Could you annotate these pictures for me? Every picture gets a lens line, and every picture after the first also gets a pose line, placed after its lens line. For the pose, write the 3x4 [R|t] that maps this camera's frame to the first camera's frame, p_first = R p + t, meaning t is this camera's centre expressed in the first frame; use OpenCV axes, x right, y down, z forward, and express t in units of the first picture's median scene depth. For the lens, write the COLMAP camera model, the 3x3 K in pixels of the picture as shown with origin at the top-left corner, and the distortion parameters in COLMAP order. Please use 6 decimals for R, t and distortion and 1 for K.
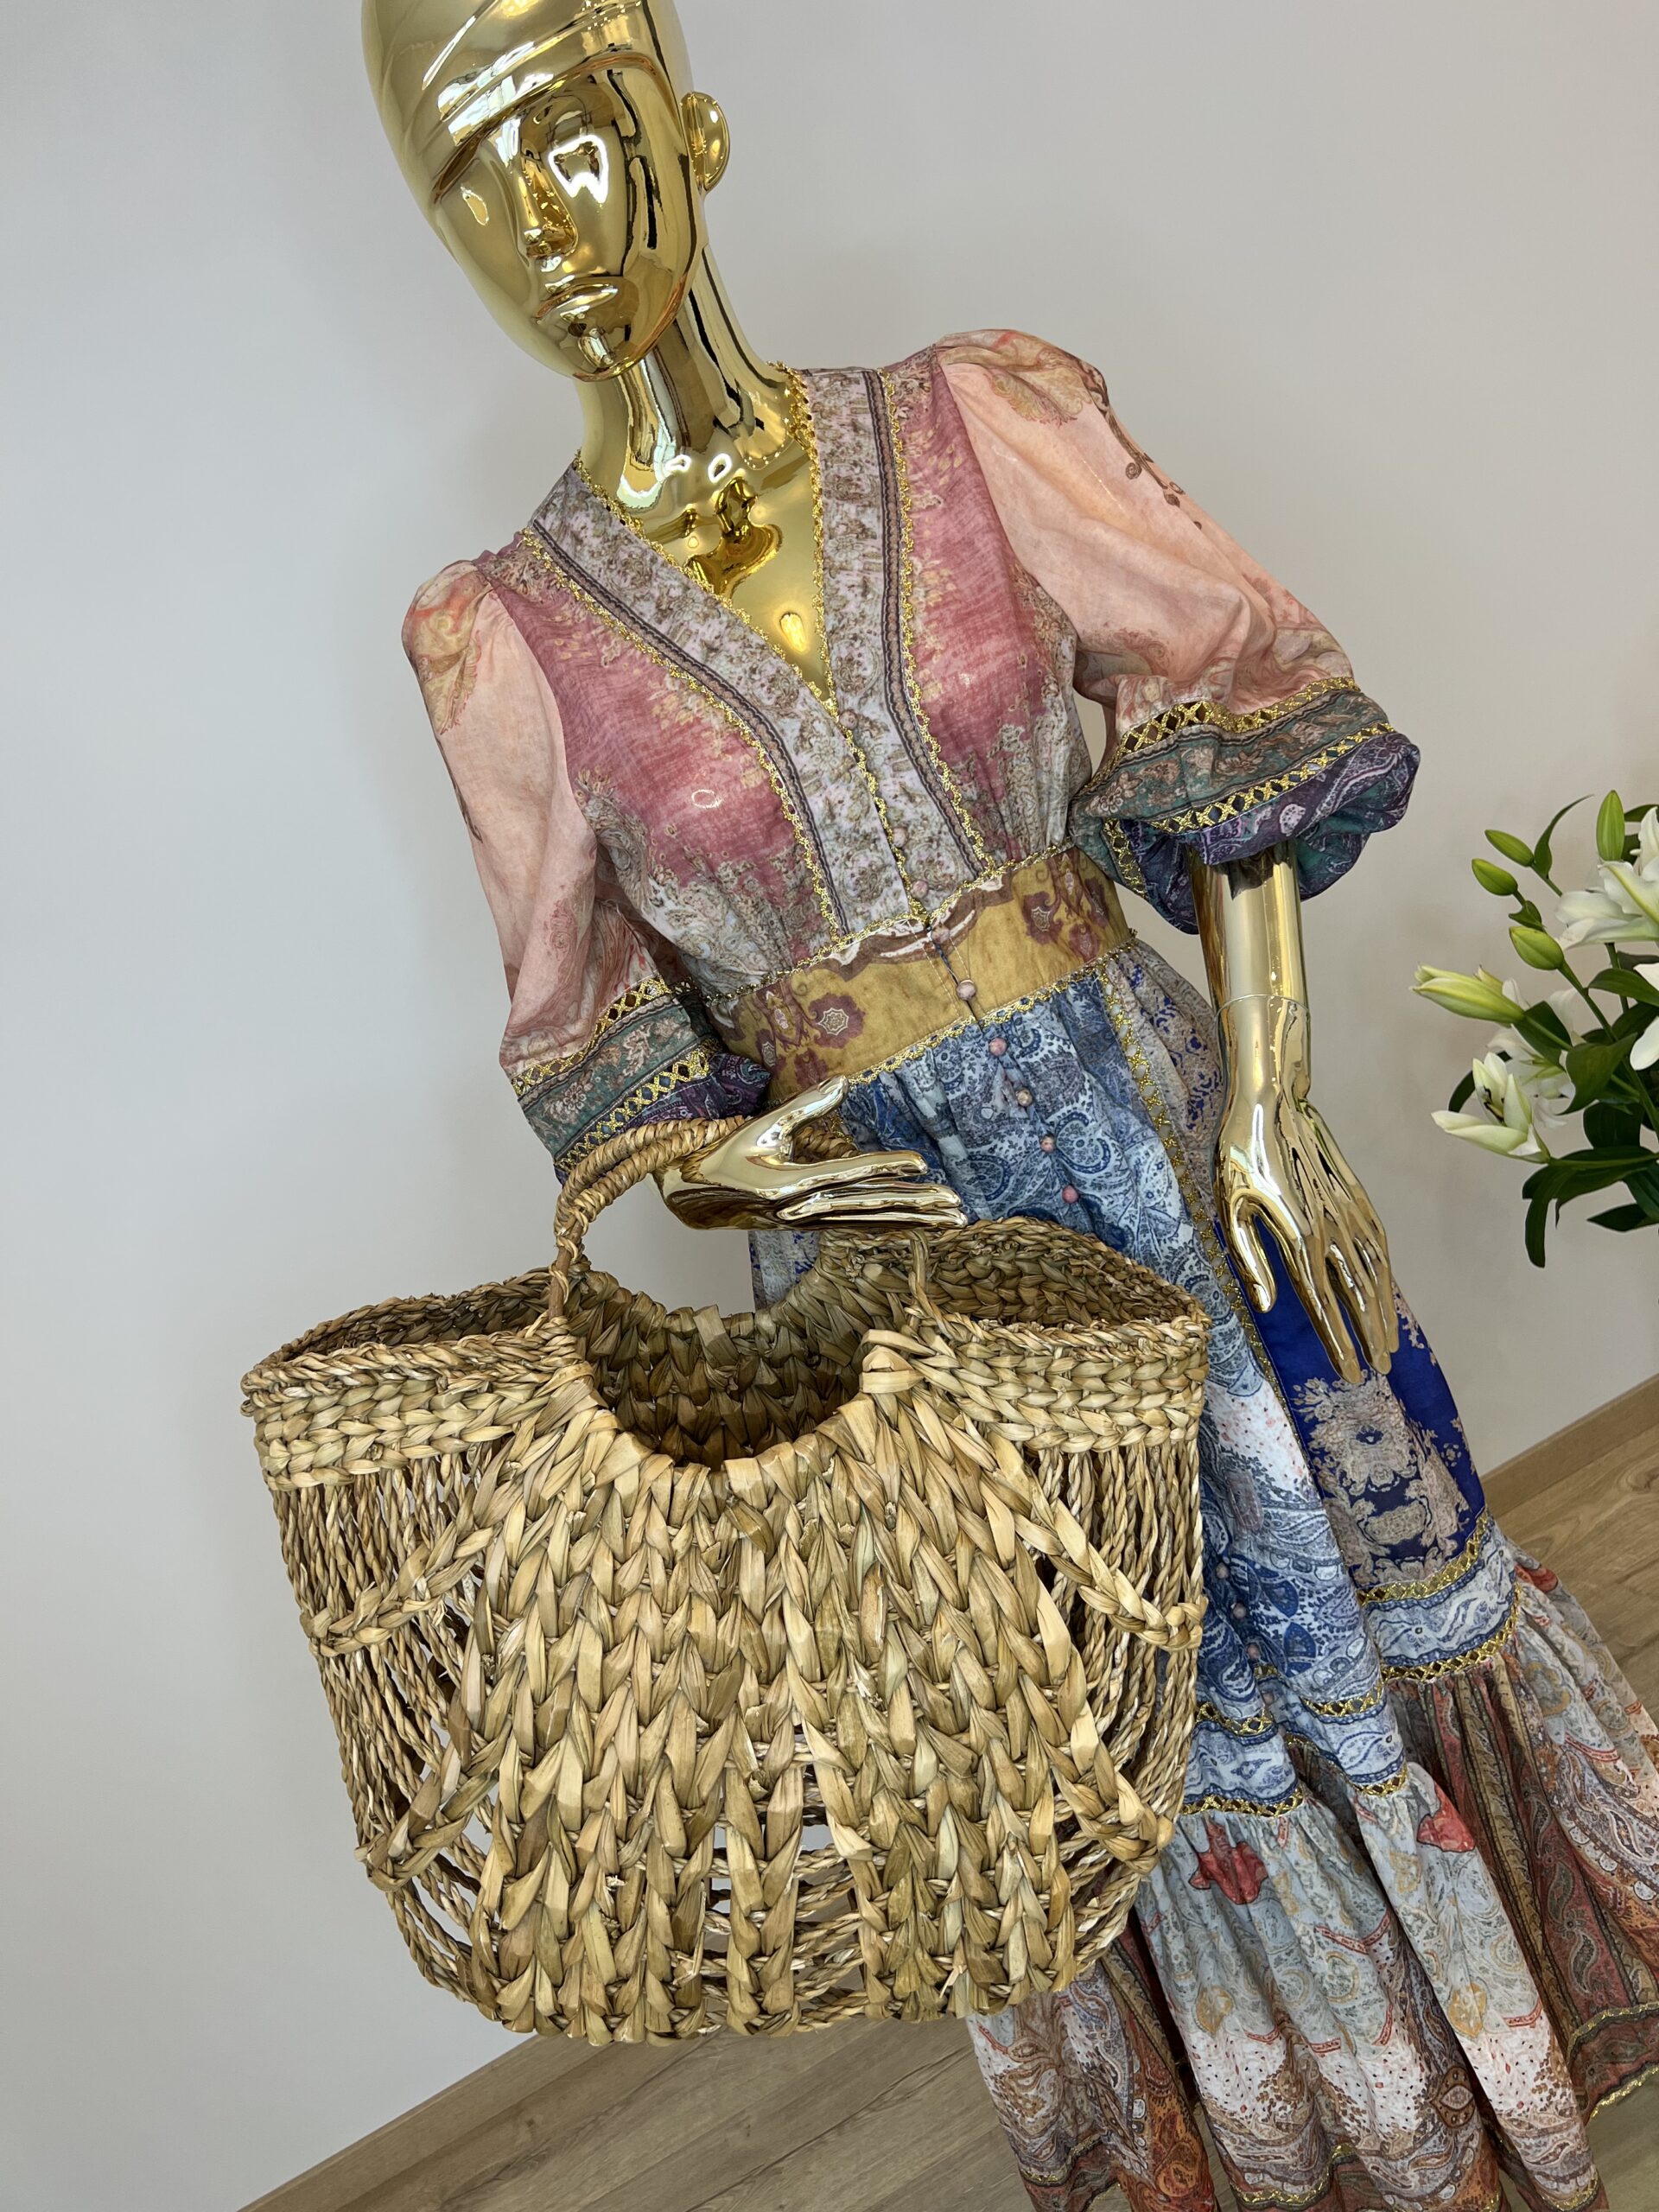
lens RADIAL K [[1589.8, 0, 829.5], [0, 1589.8, 1106.0], [0, 0, 1]] dist [0.056697, -0.068796]
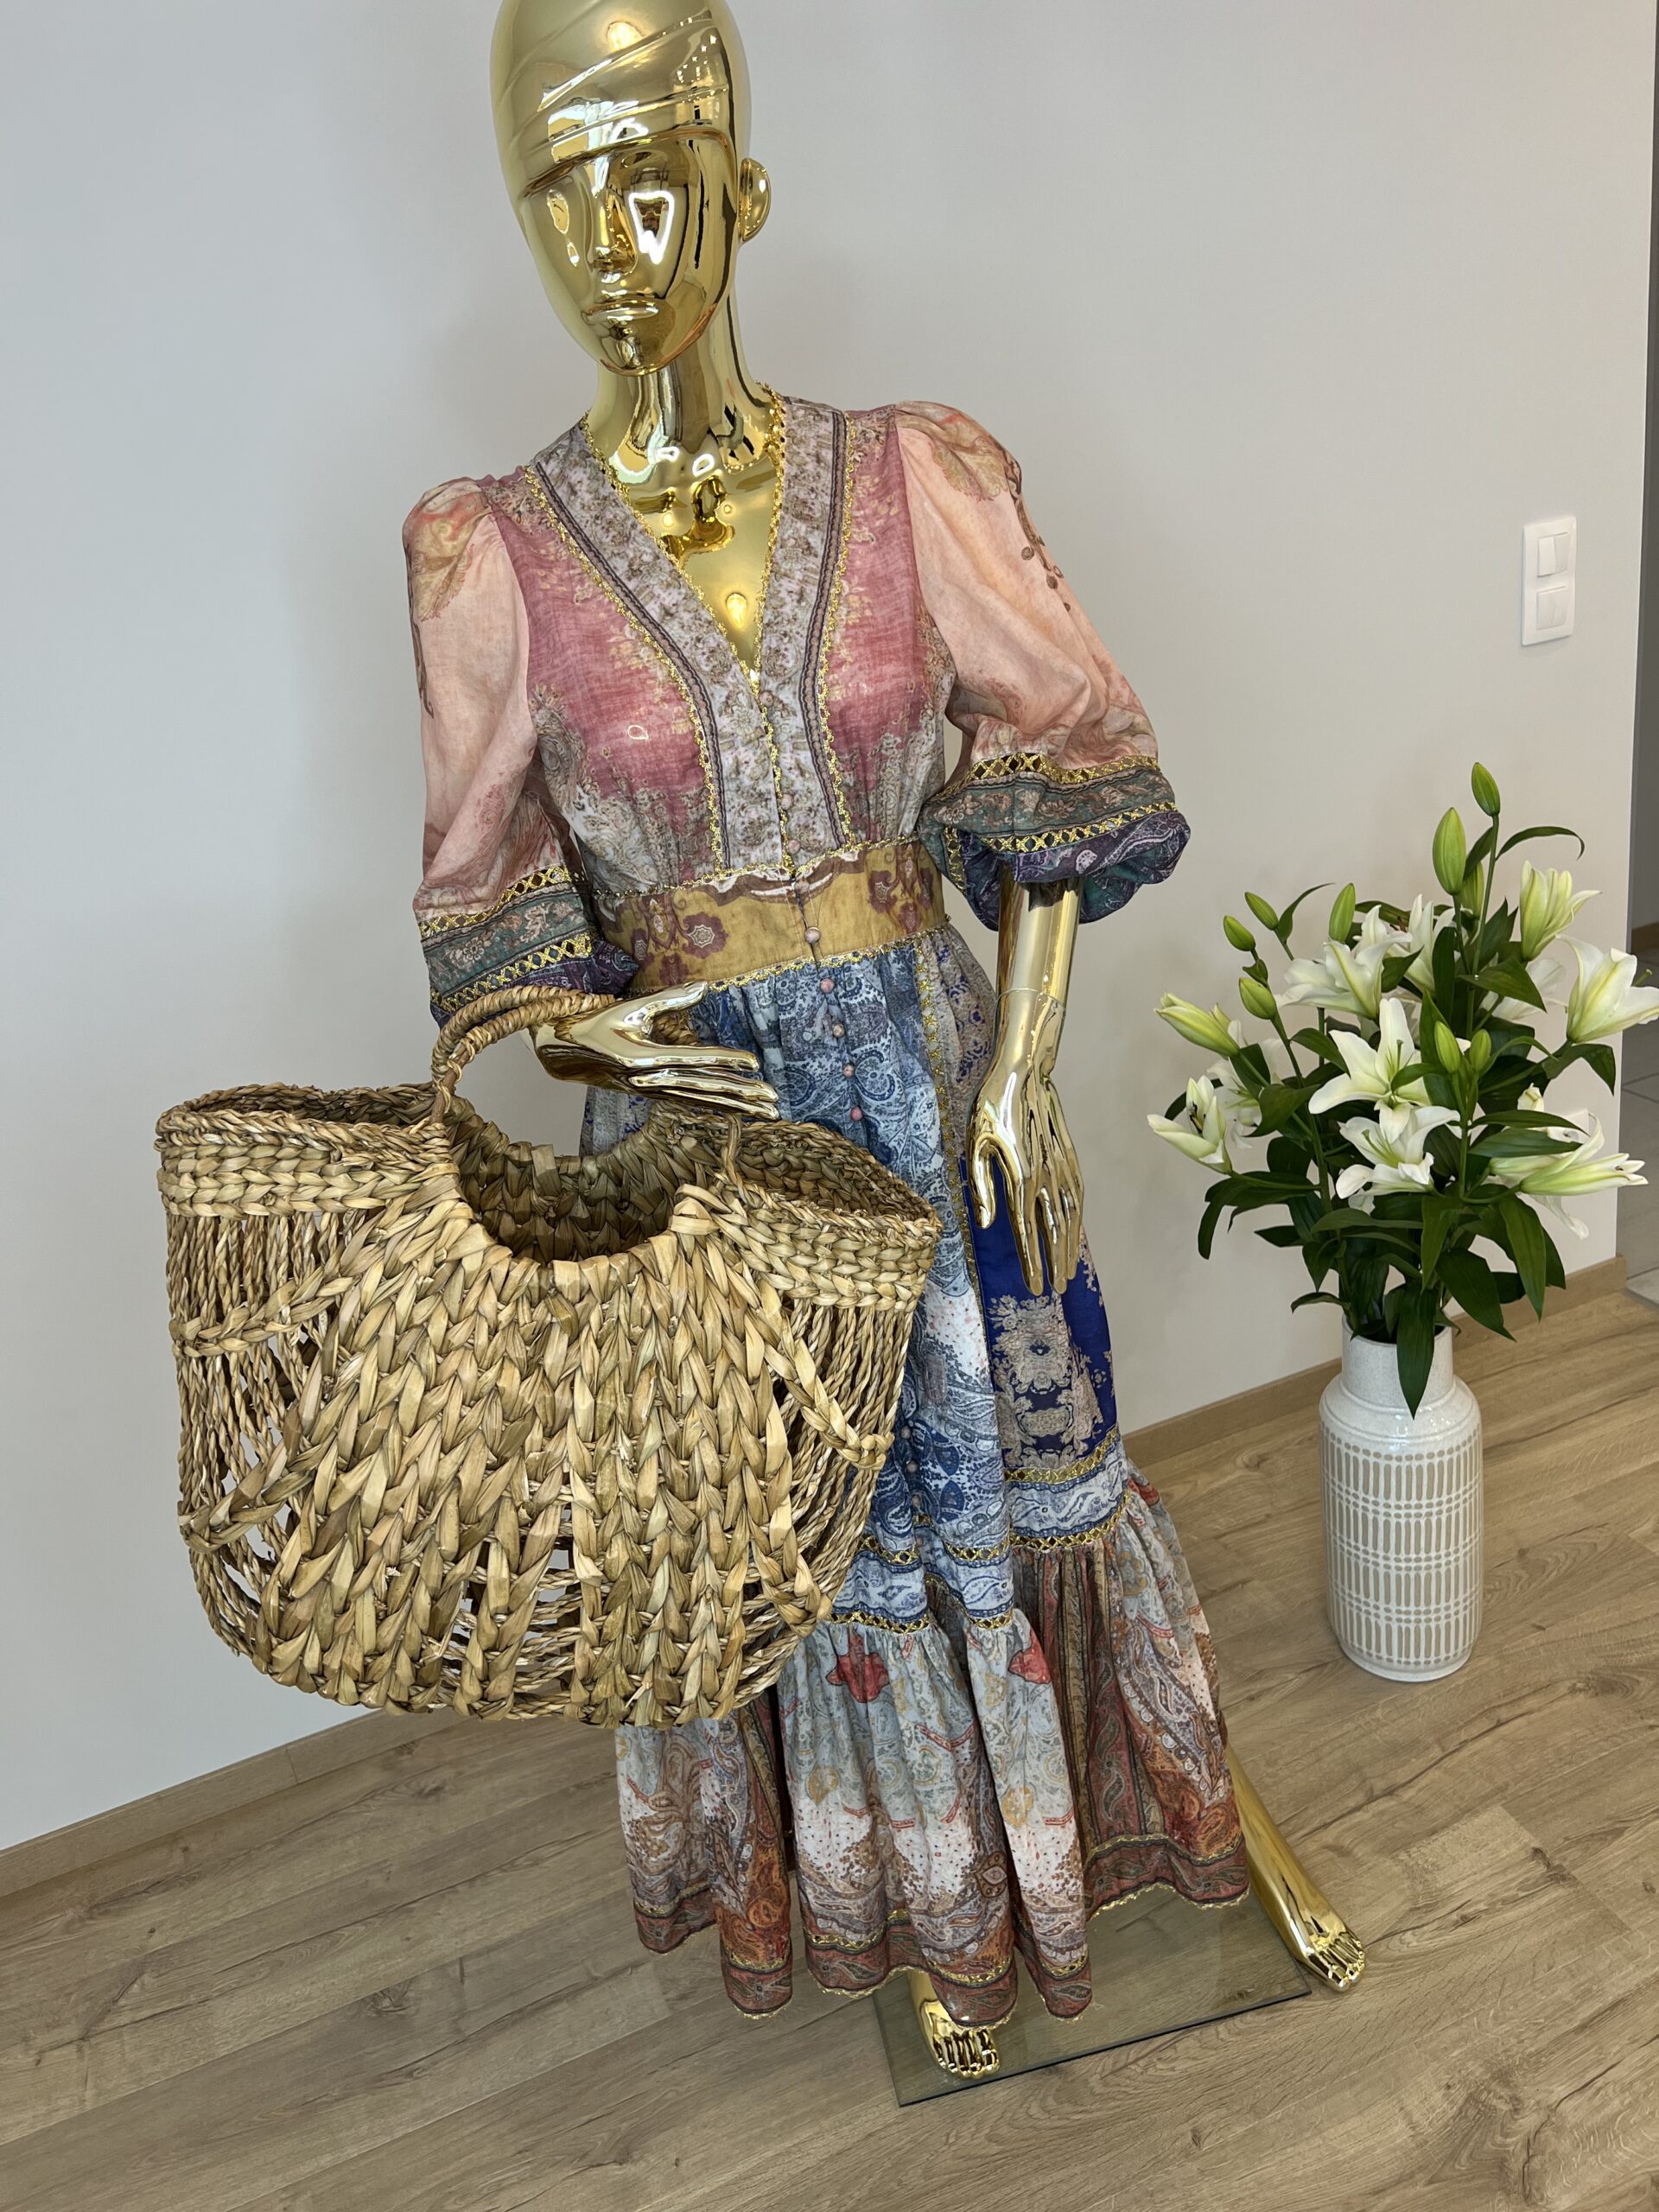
lens RADIAL K [[1713.0, 0, 829.5], [0, 1713.0, 1106.0], [0, 0, 1]] dist [0.117329, -0.326830]
pose [[0.966052, 0.203995, 0.158522, -0.089500], [-0.210709, 0.977187, 0.026587, 0.020101], [-0.149482, -0.059086, 0.986997, -0.347243]]
